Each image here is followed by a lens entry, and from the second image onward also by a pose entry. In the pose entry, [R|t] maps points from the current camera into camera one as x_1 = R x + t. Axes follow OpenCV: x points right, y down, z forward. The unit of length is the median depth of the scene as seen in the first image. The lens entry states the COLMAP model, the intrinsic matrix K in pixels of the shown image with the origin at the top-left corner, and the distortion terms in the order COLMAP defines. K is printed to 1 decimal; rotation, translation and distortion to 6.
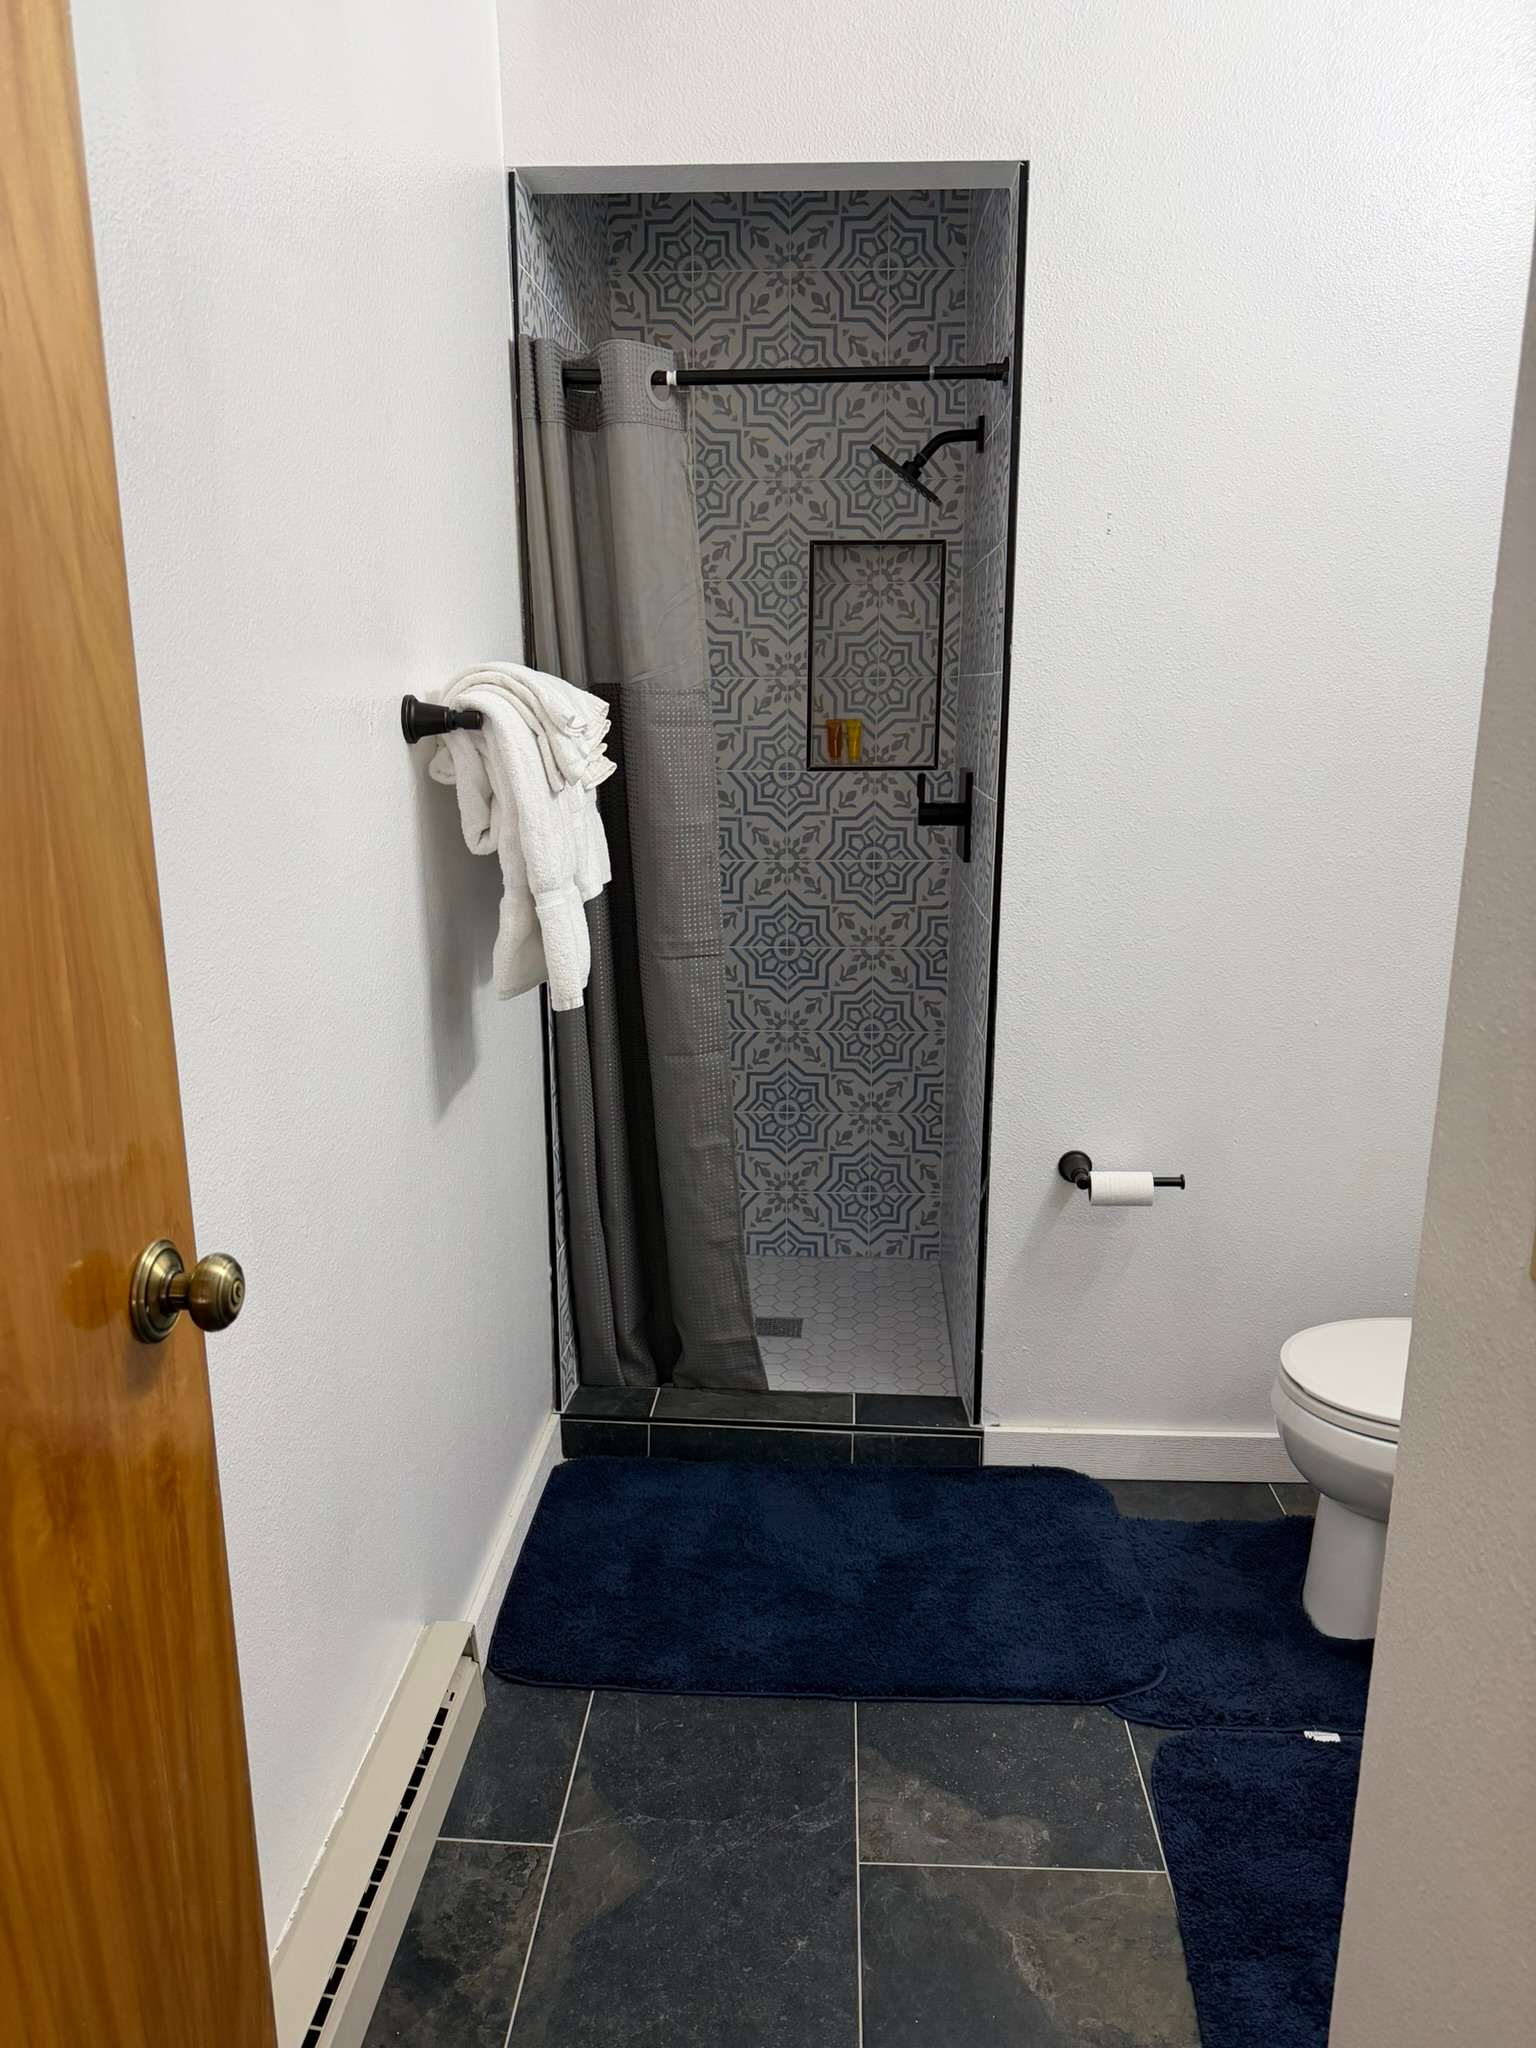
lens RADIAL K [[1422.2, 0, 768.0], [0, 1422.2, 1024.0], [0, 0, 1]] dist [0.192236, -0.433026]
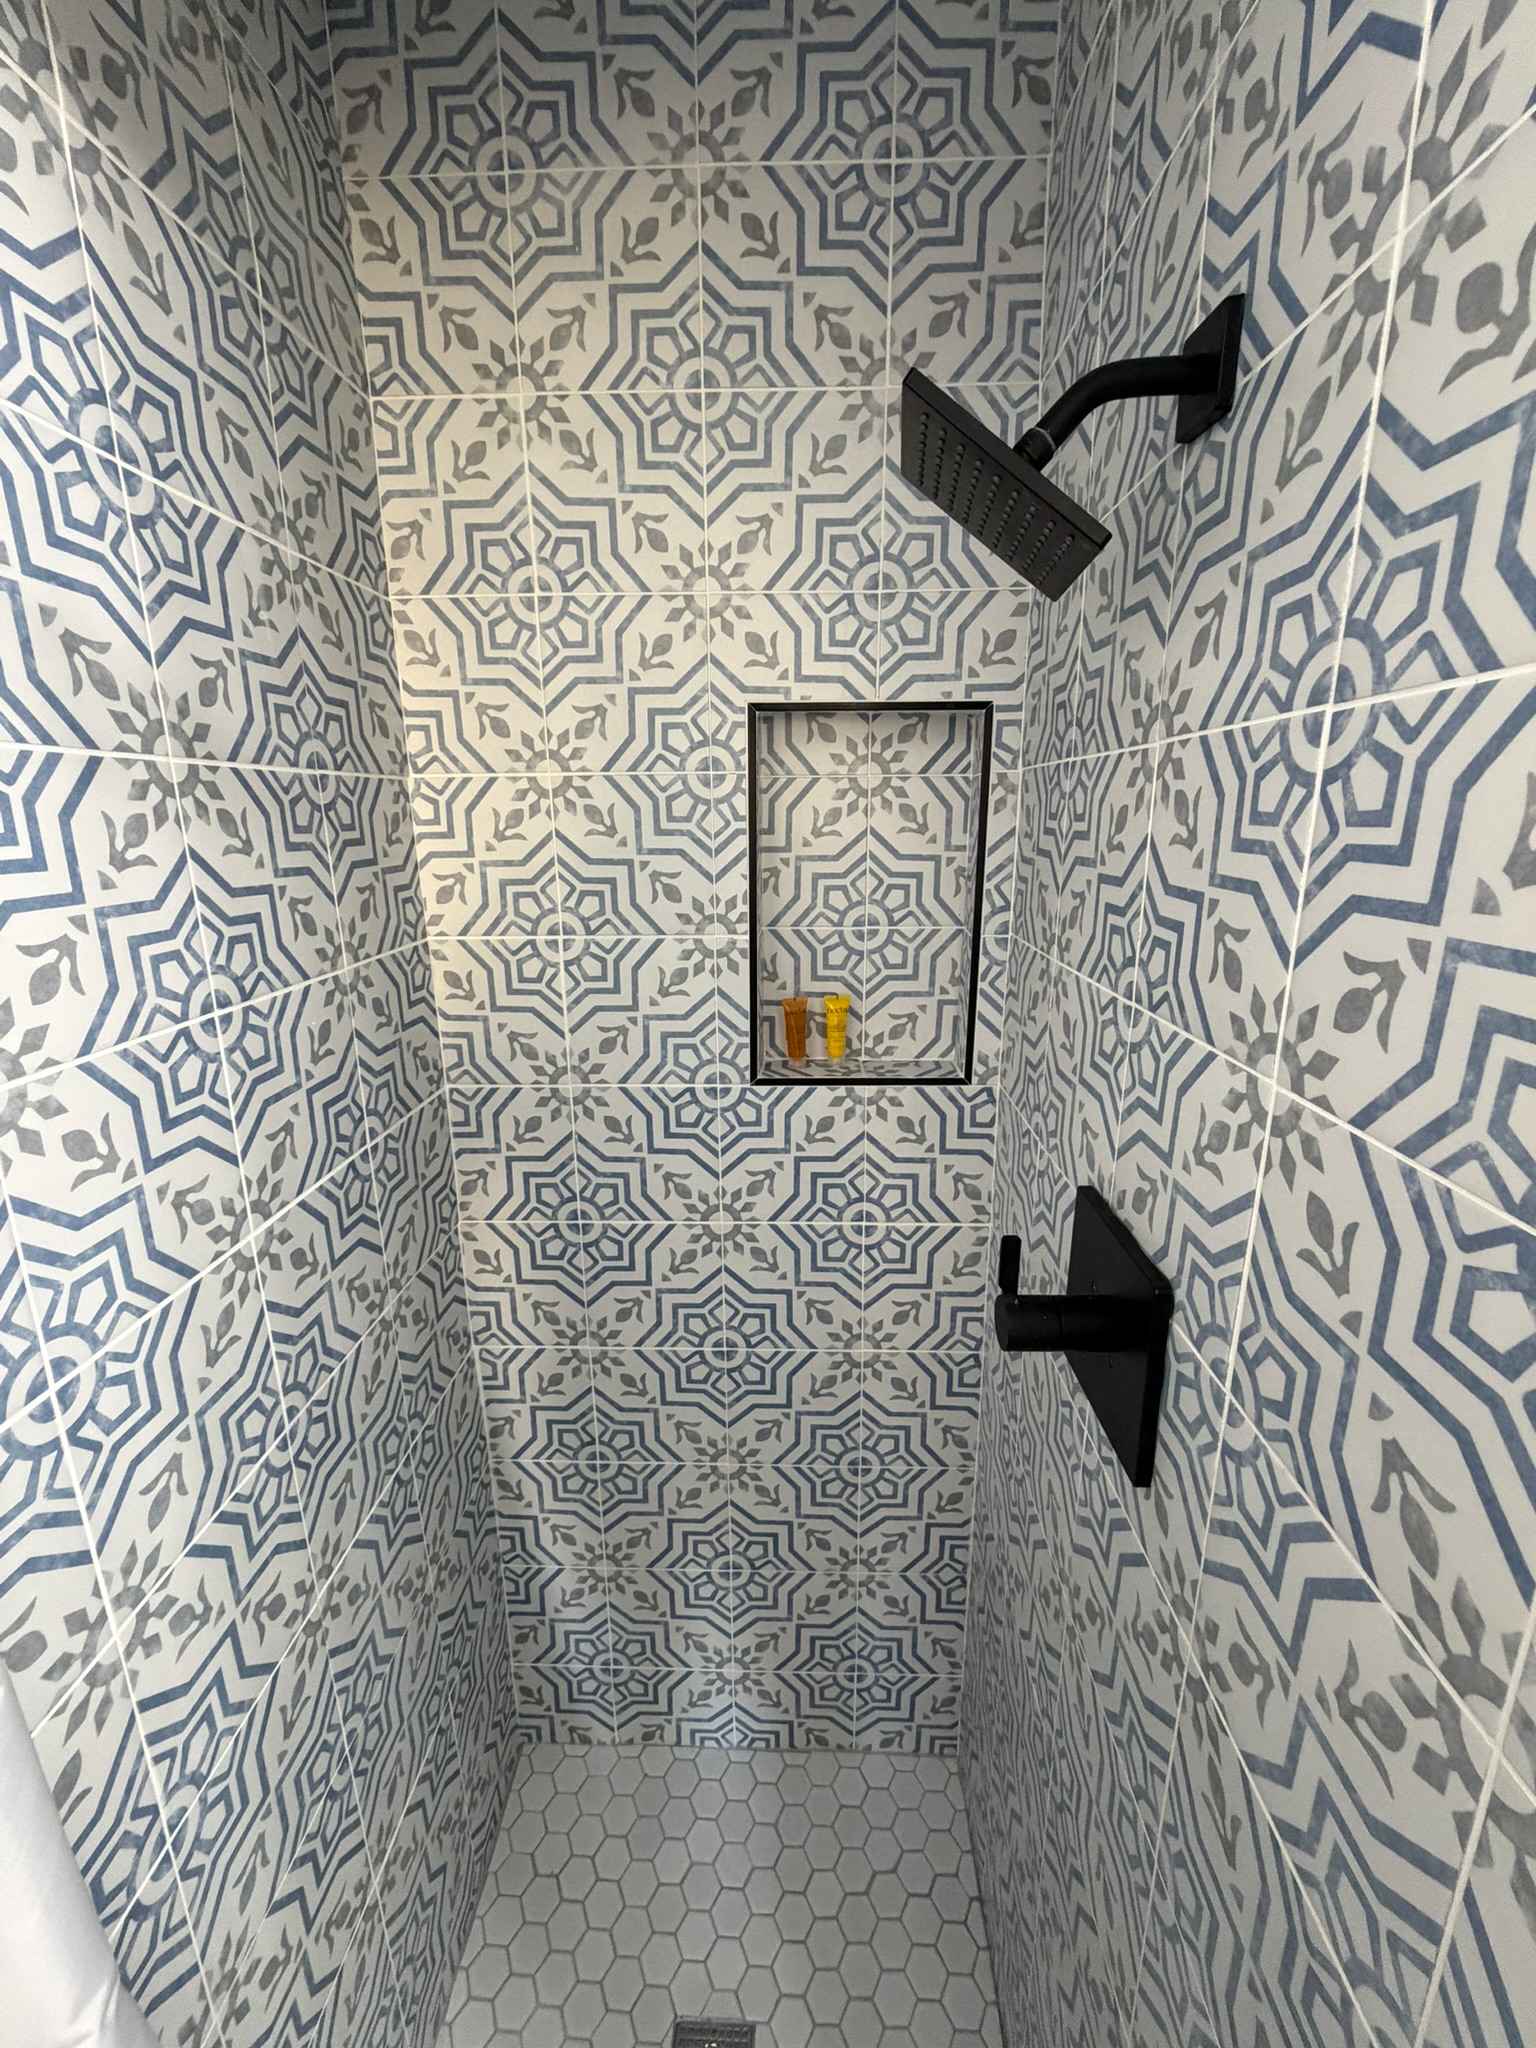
lens RADIAL K [[810.7, 0, 772.7], [0, 810.7, 1012.1], [0, 0, 1]] dist [-0.002068, -0.000068]
pose [[0.999722, -0.011526, 0.020585, 0.030032], [0.011448, 0.999927, 0.003937, -0.212166], [-0.020629, -0.003700, 0.999780, 0.673196]]
